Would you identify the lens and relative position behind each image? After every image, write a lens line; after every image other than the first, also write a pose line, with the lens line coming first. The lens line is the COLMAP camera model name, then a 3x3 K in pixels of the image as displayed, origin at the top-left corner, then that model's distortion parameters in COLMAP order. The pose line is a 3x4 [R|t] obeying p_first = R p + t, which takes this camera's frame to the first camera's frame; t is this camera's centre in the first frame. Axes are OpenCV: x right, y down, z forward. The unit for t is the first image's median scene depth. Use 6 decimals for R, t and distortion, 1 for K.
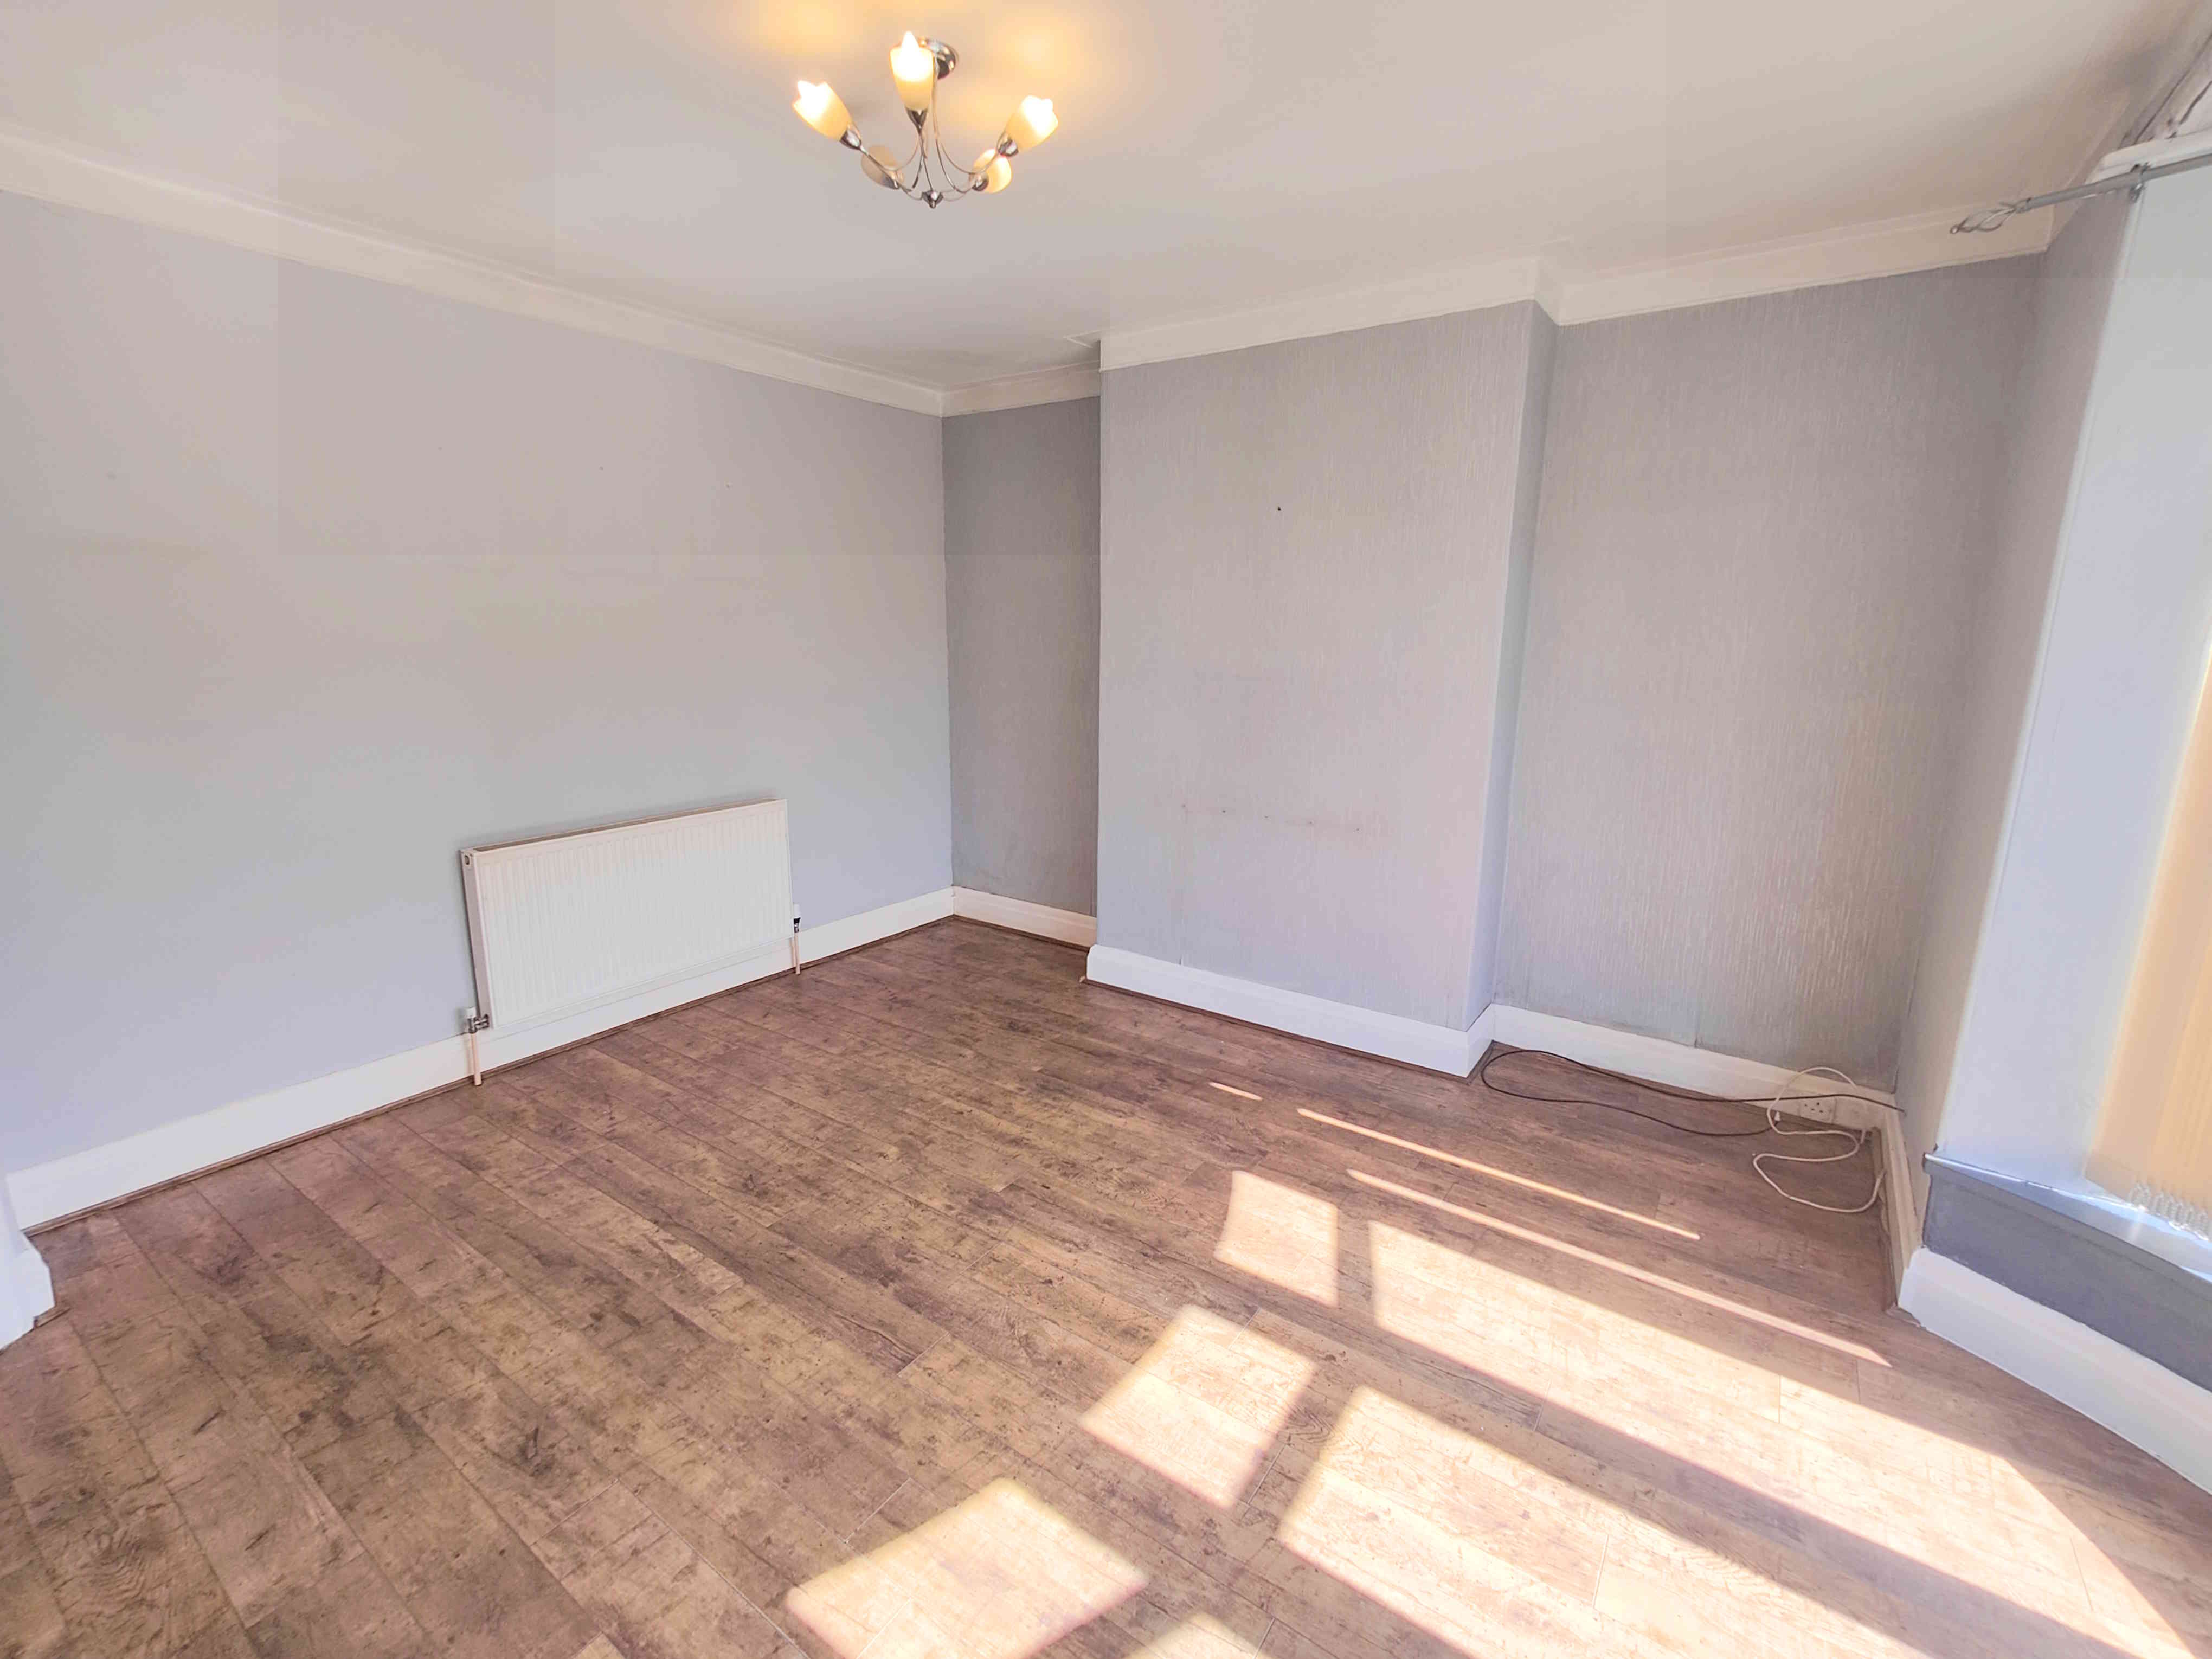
lens RADIAL K [[972.1, 0, 1101.0], [0, 972.1, 818.1], [0, 0, 1]] dist [0.000242, 0.001026]
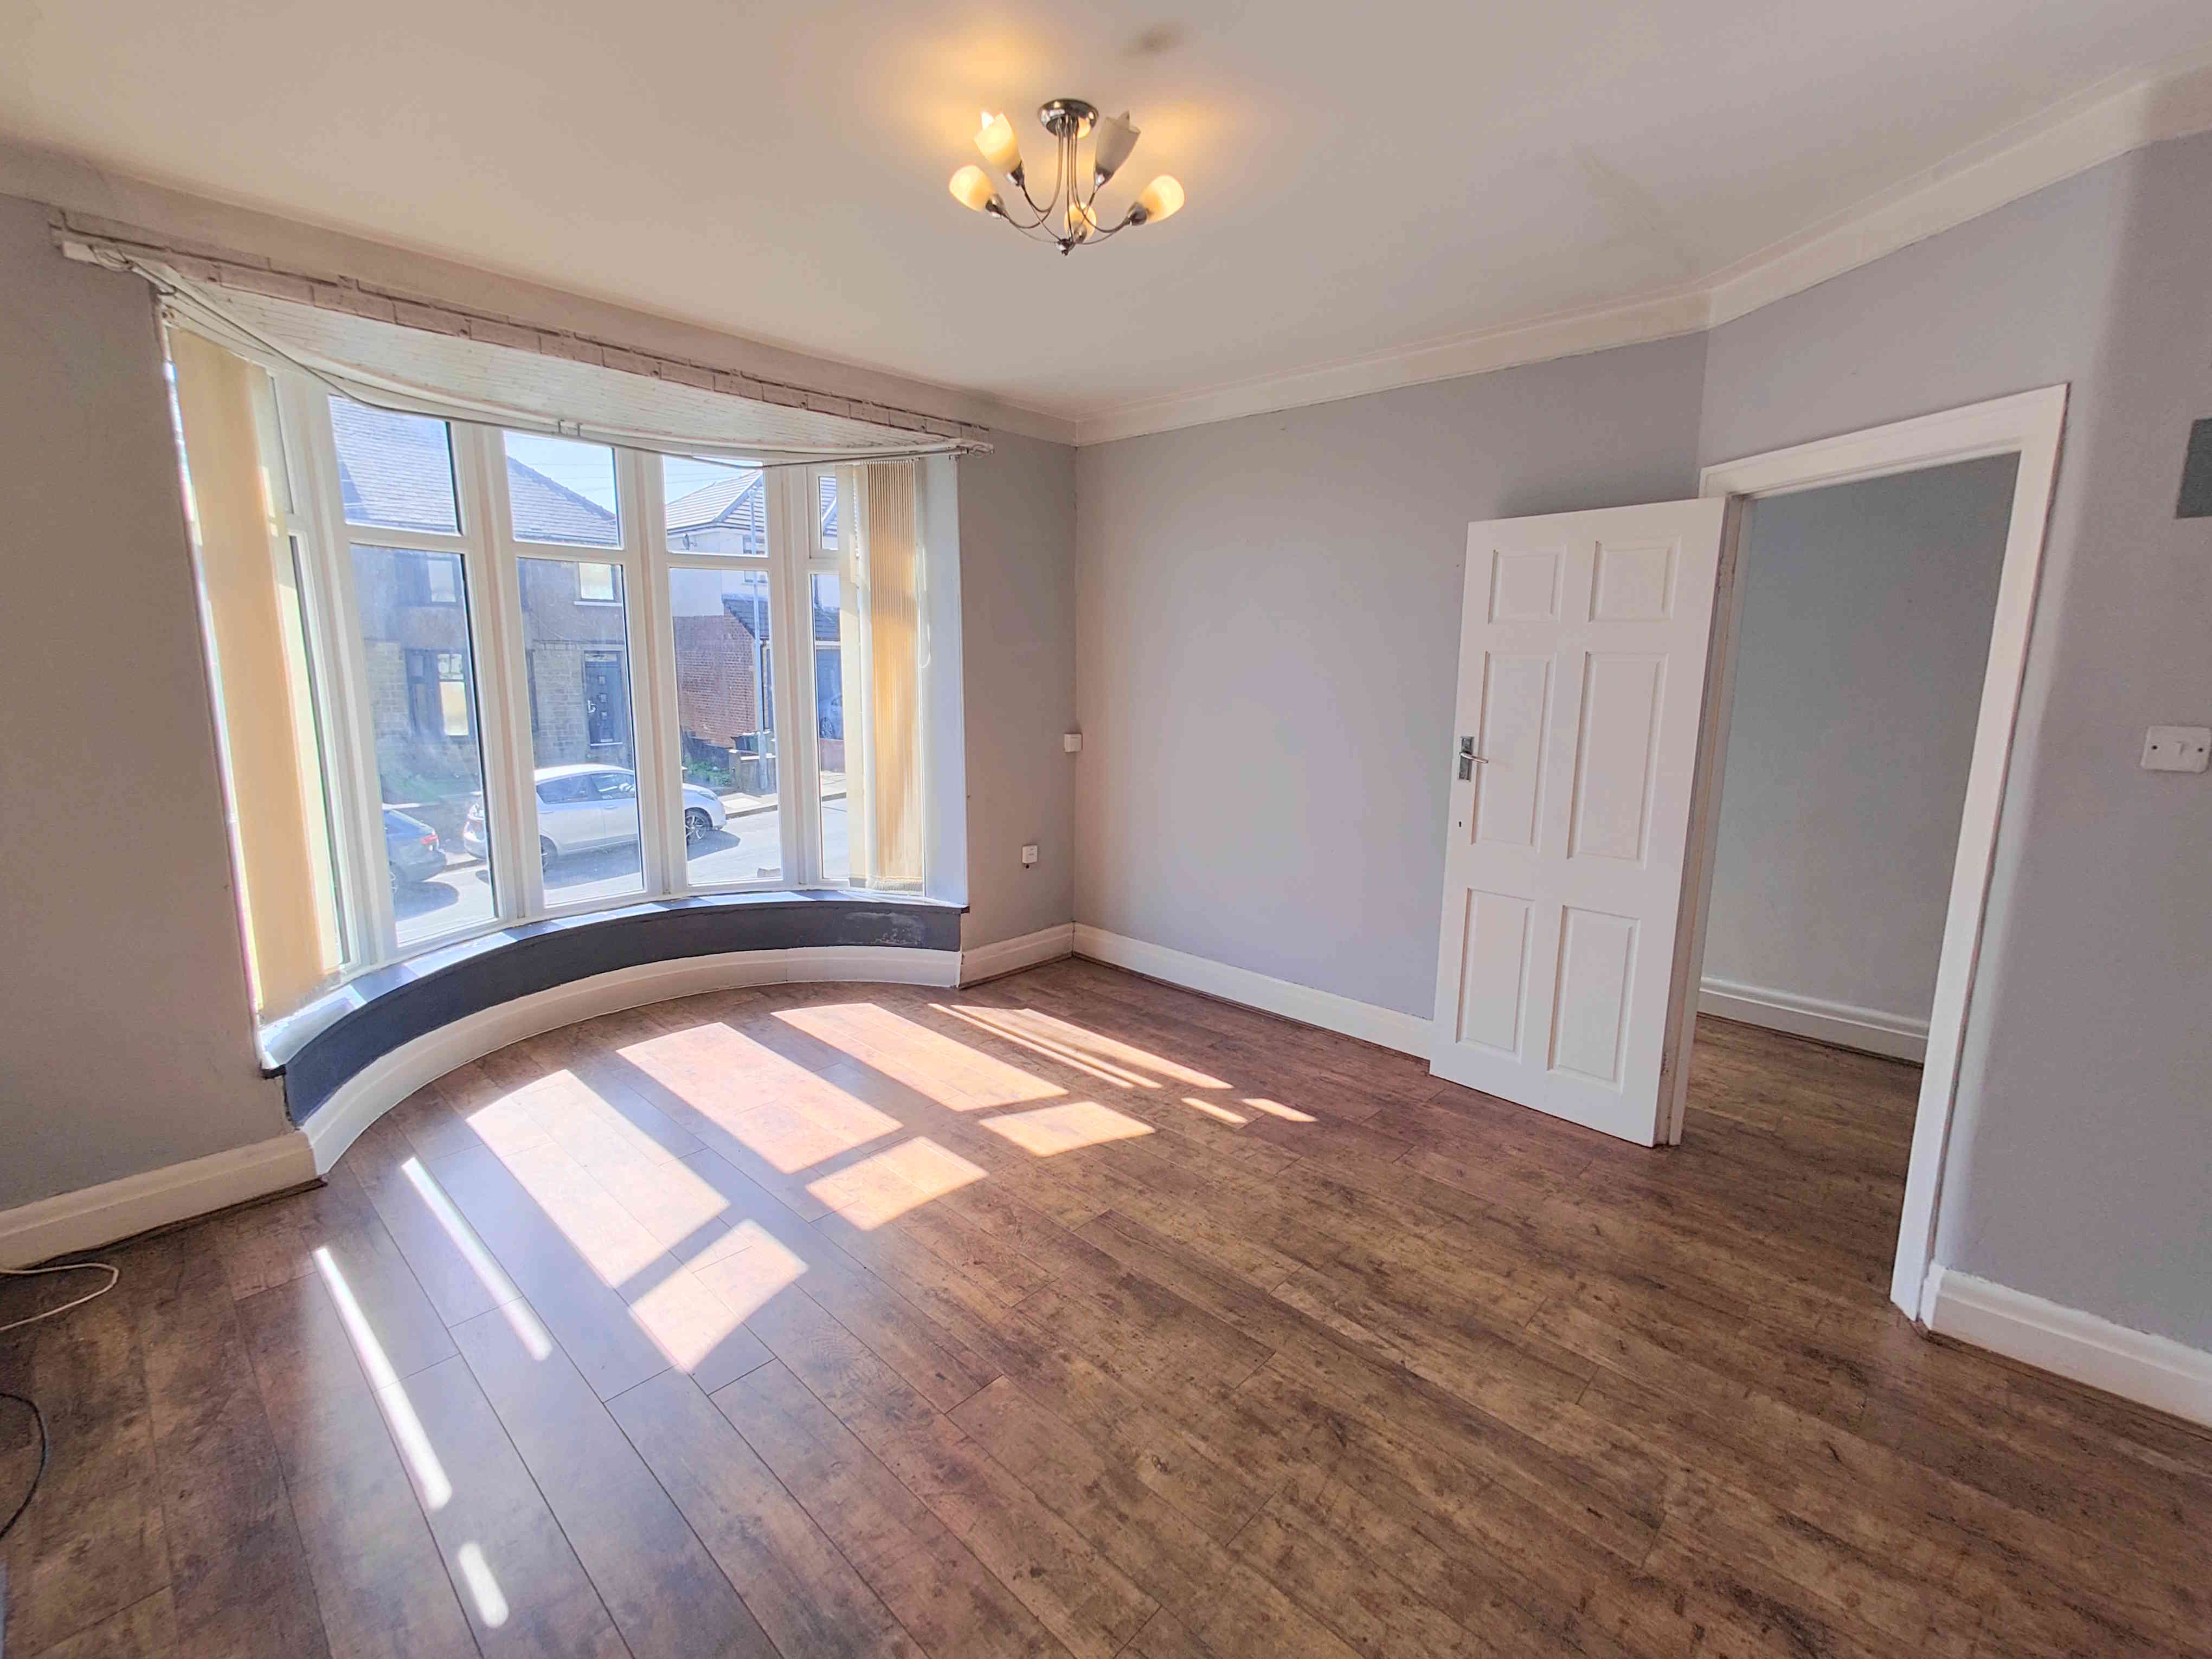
lens RADIAL K [[976.9, 0, 1098.0], [0, 976.9, 823.9], [0, 0, 1]] dist [0.000078, 0.000159]
pose [[-0.988553, -0.047481, 0.143210, -0.279795], [0.008787, 0.929462, 0.368813, -0.321601], [-0.150620, 0.365850, -0.918405, 1.588465]]
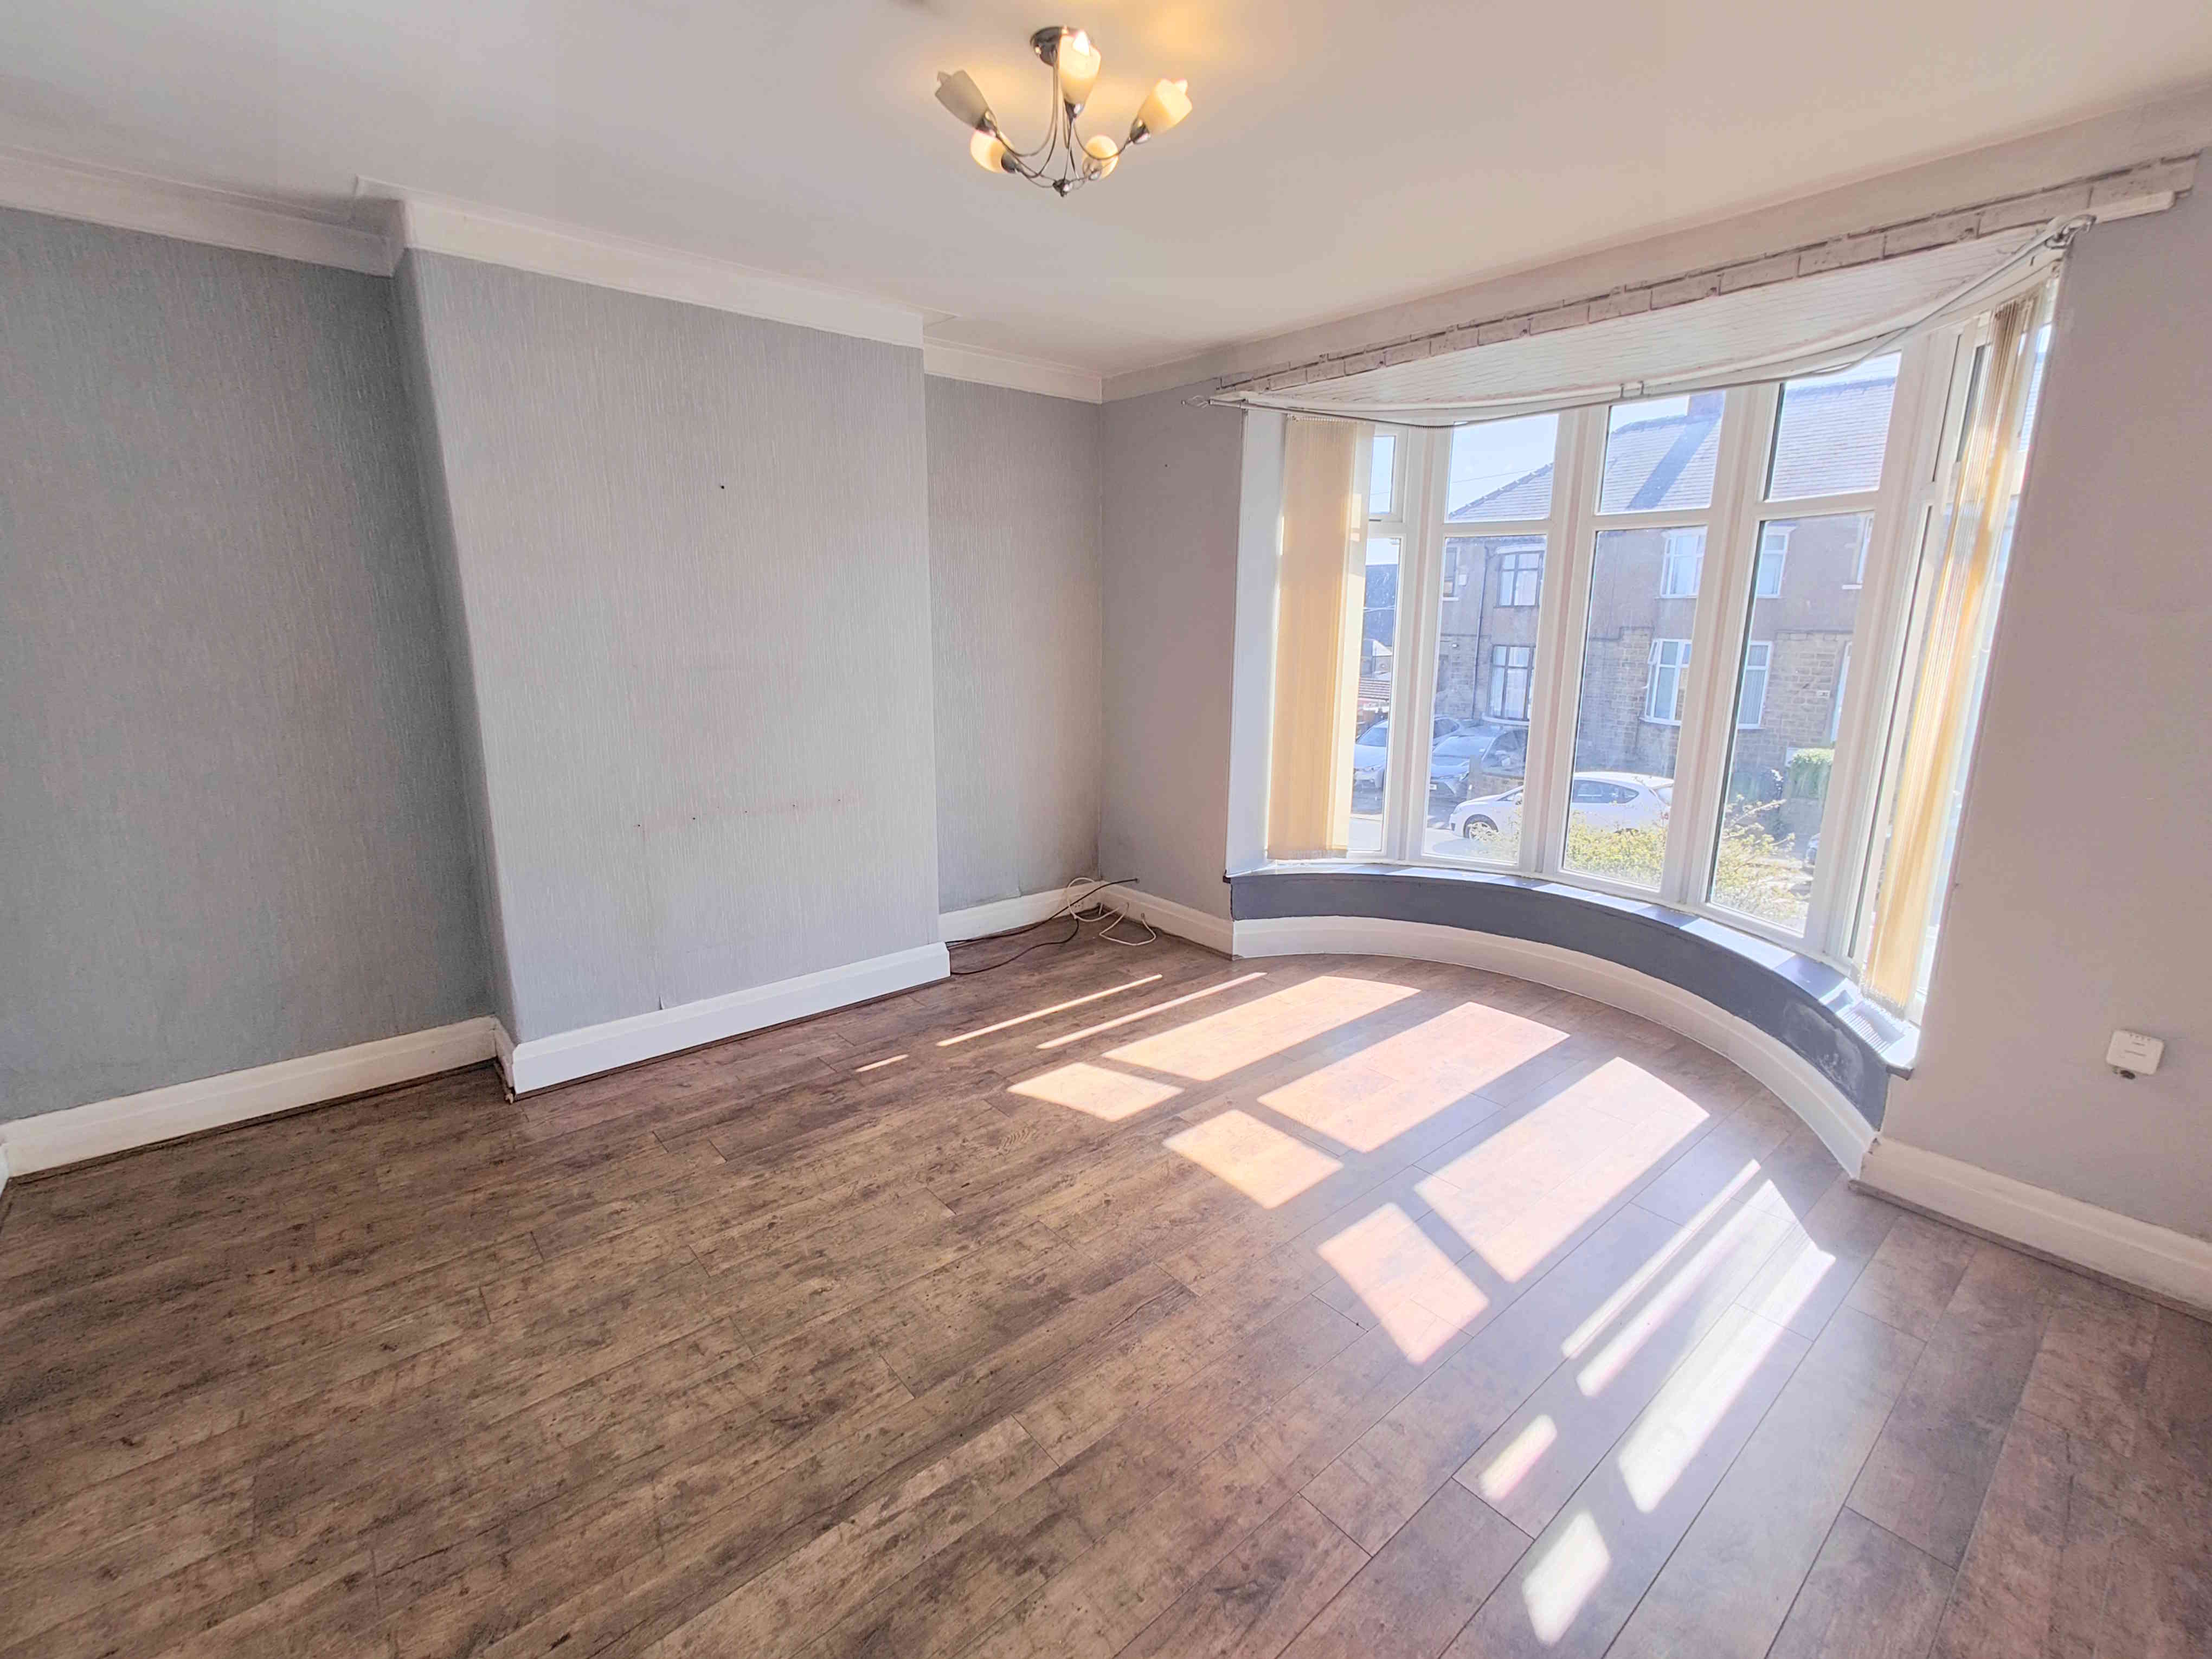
lens RADIAL K [[972.1, 0, 1101.0], [0, 972.1, 818.1], [0, 0, 1]] dist [0.000242, 0.001026]
pose [[0.263477, -0.209008, 0.941751, -0.903597], [0.193407, 0.967869, 0.160695, -0.116277], [-0.945079, 0.139802, 0.295435, 0.547481]]
